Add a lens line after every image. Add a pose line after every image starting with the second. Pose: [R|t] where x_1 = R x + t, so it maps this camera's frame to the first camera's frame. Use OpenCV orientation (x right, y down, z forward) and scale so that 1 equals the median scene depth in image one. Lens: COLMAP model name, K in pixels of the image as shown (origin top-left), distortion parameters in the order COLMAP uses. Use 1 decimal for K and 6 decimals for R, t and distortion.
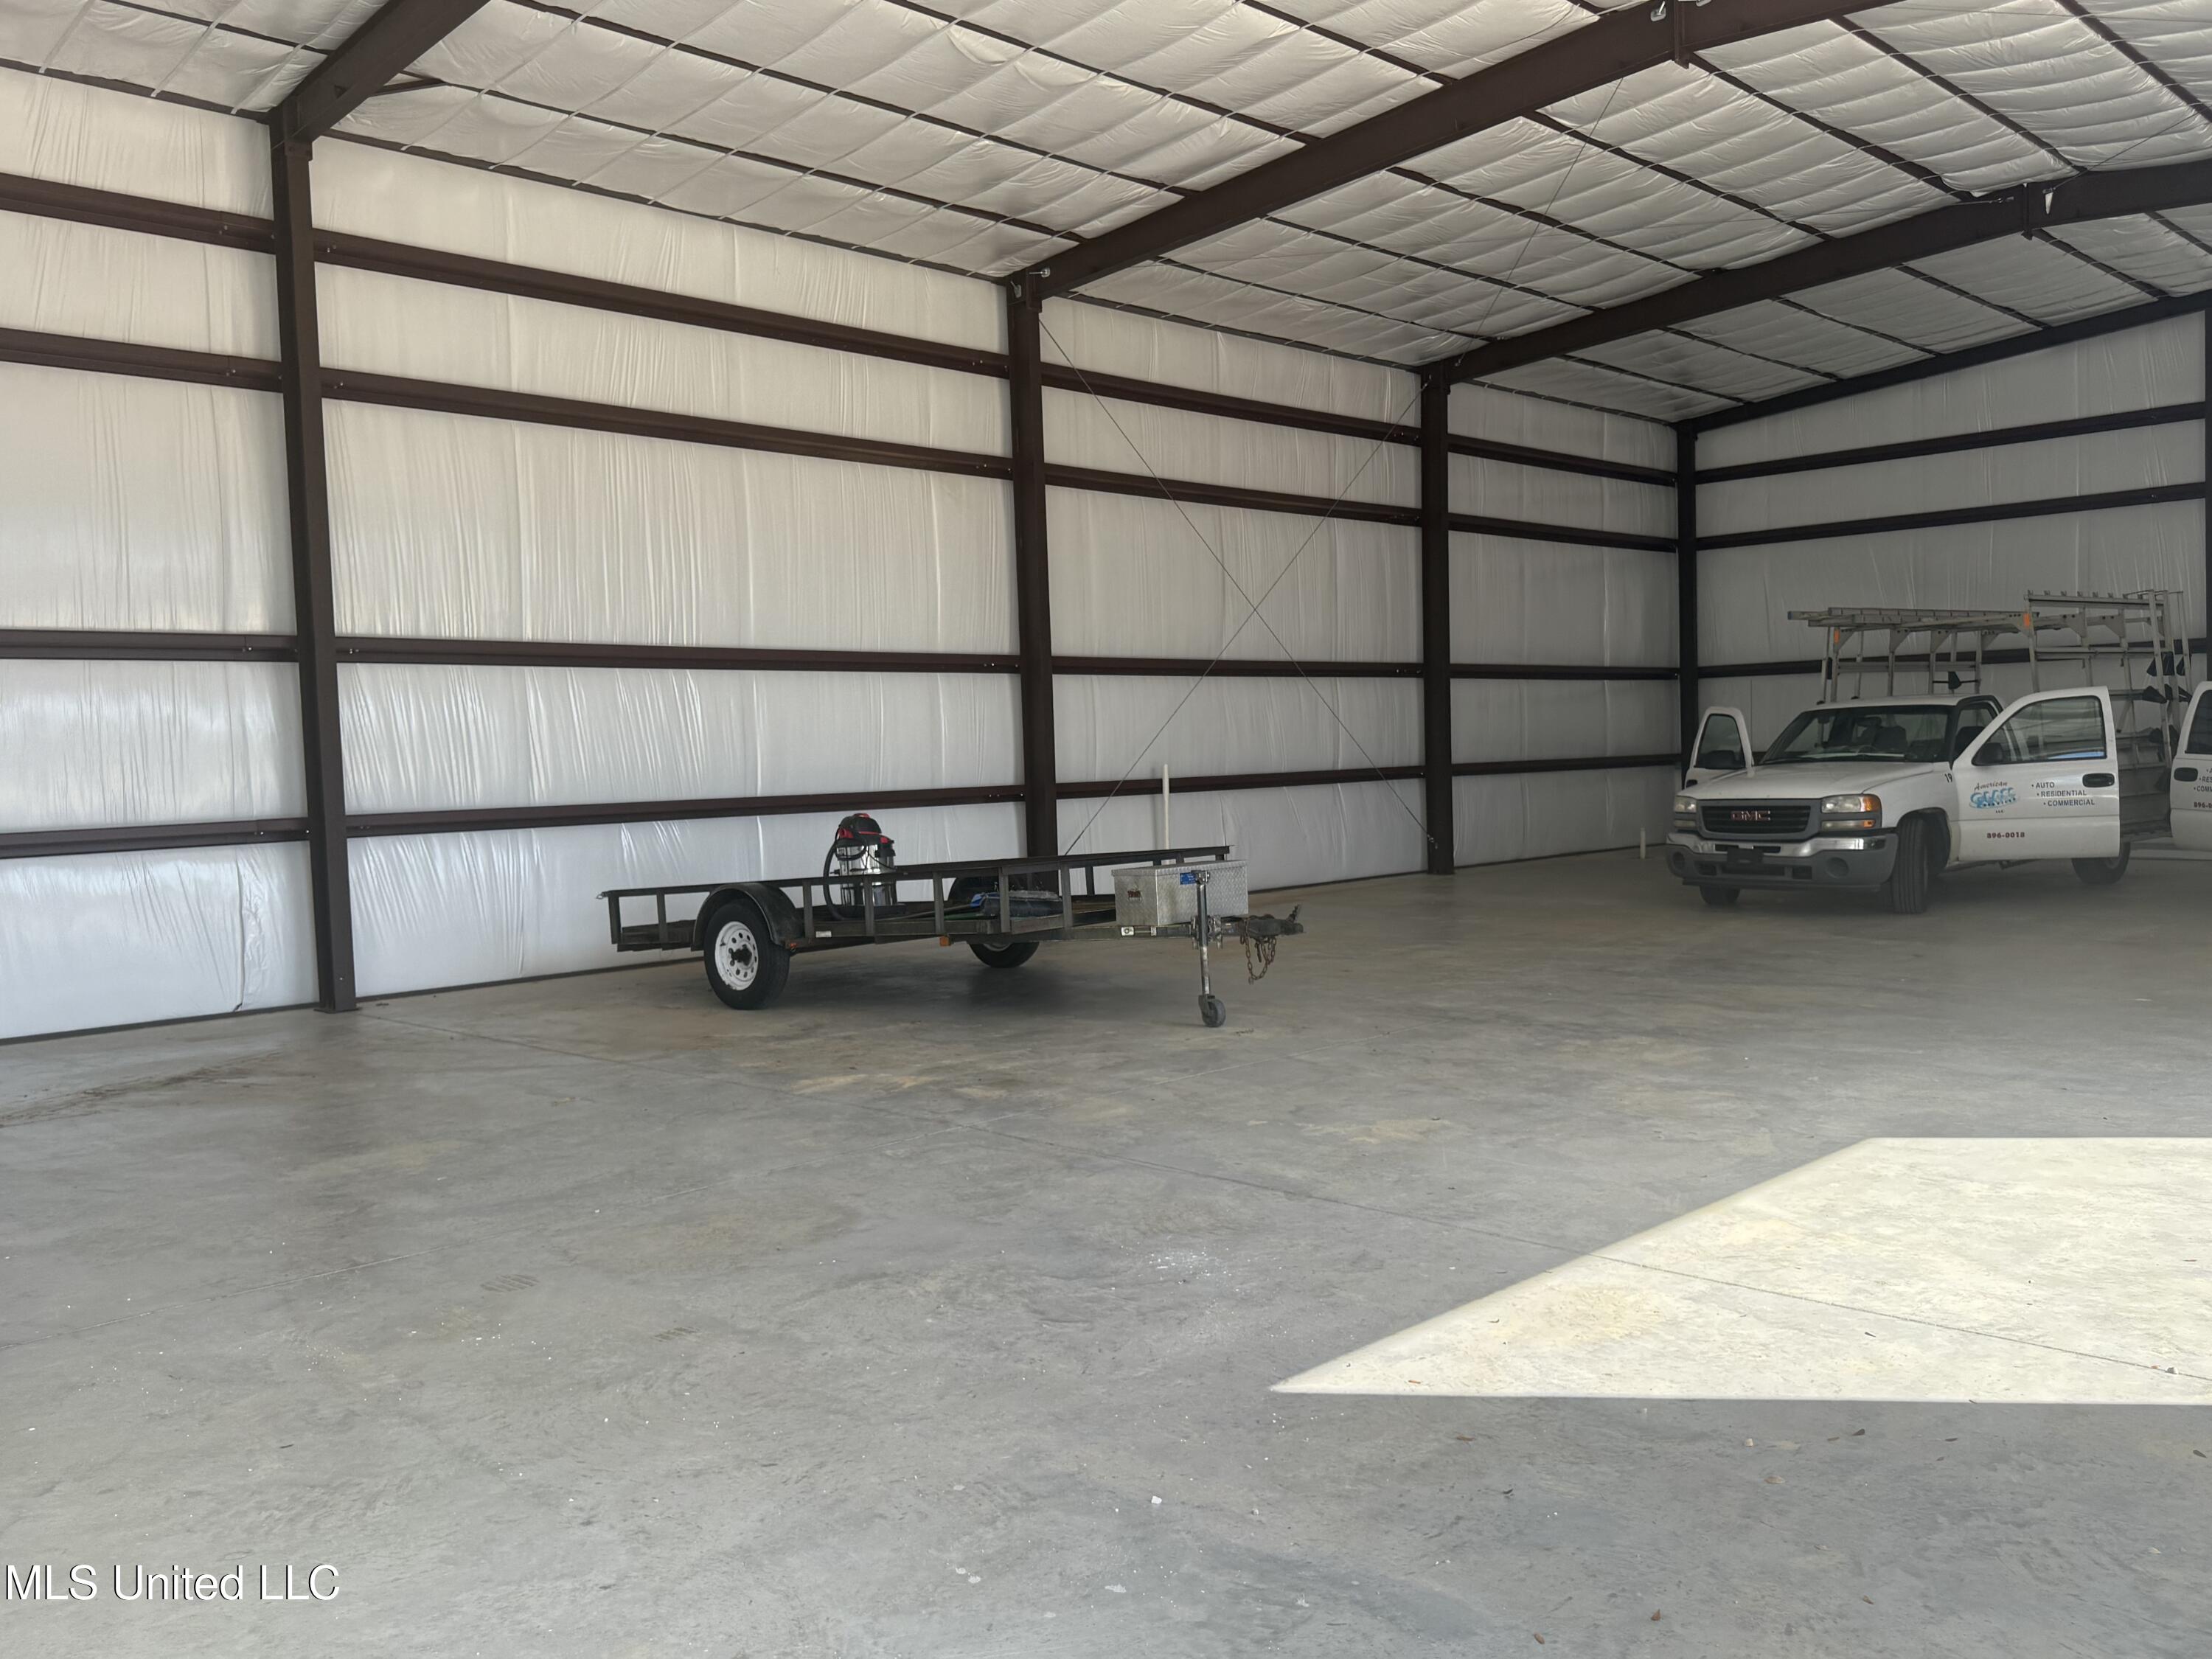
lens RADIAL K [[1813.6, 0, 1106.4], [0, 1813.6, 844.3], [0, 0, 1]] dist [0.130520, -0.255322]
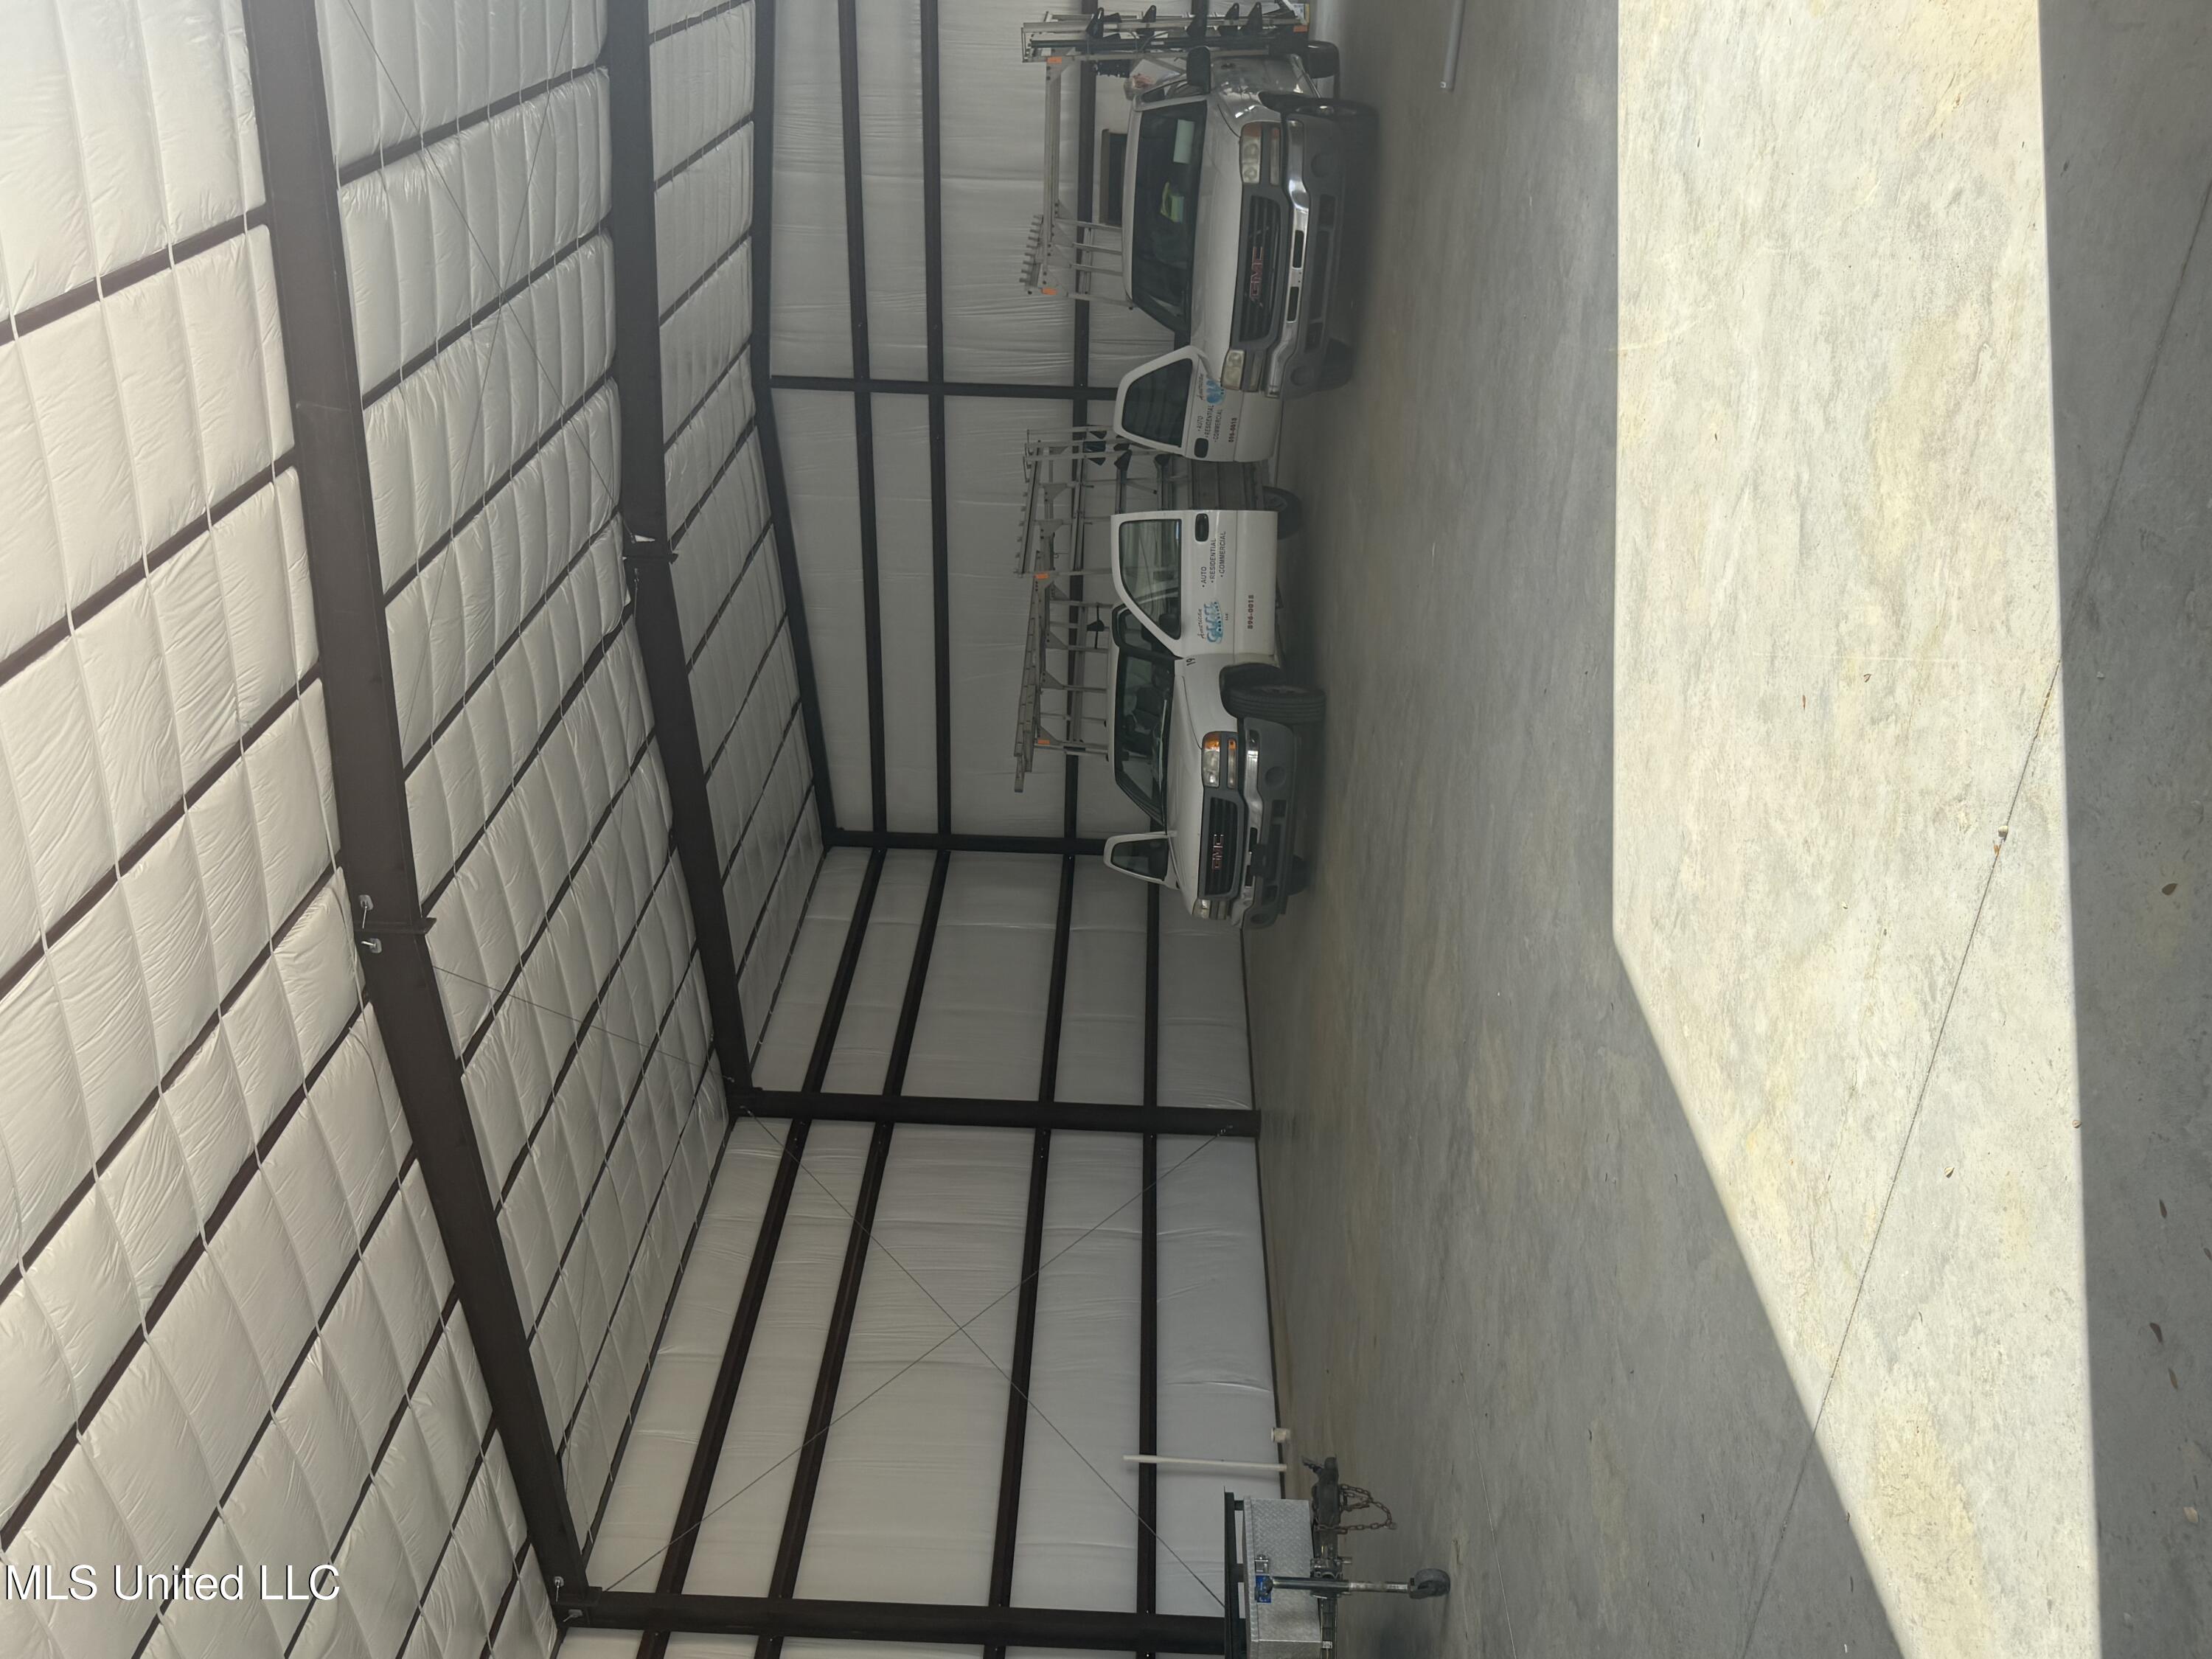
lens RADIAL K [[1802.0, 0, 1106.0], [0, 1802.0, 829.5], [0, 0, 1]] dist [0.170429, -0.402161]
pose [[0.070923, -0.960731, 0.268265, 0.093290], [0.996179, 0.054482, -0.068252, -0.009123], [0.050956, 0.272080, 0.960924, 0.066224]]
